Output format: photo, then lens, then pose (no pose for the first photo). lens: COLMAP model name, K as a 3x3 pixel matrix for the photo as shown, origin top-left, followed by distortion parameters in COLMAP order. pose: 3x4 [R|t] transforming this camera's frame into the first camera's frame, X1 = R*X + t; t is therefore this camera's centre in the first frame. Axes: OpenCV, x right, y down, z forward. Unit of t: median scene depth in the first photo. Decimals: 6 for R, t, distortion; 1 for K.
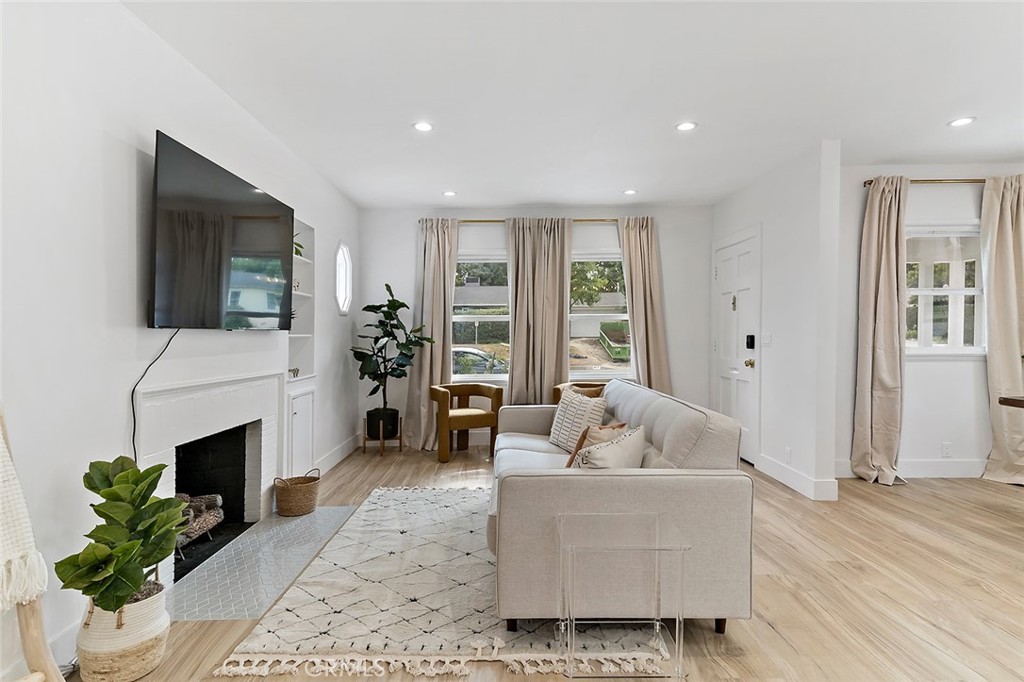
lens RADIAL K [[550.0, 0, 502.0], [0, 550.0, 342.7], [0, 0, 1]] dist [0.018409, -0.002006]
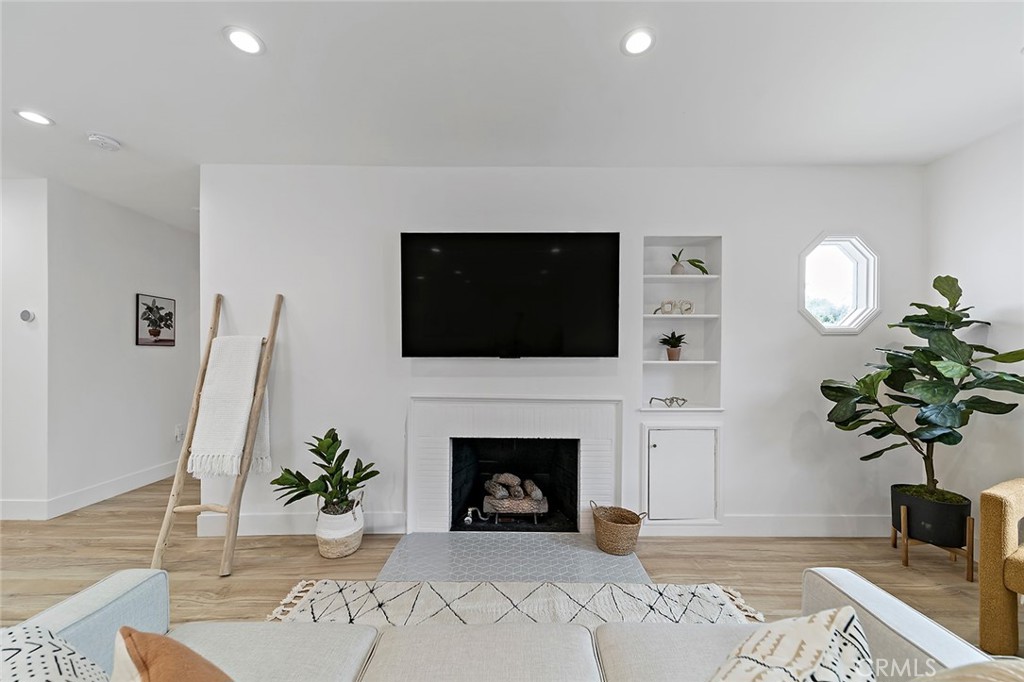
lens RADIAL K [[373.8, 0, 512.2], [0, 373.8, 345.1], [0, 0, 1]] dist [0.008383, -0.000073]
pose [[-0.006094, -0.000829, -0.999981, 0.227562], [-0.012533, 0.999921, -0.000753, -0.033677], [0.999903, 0.012528, -0.006104, 0.662235]]
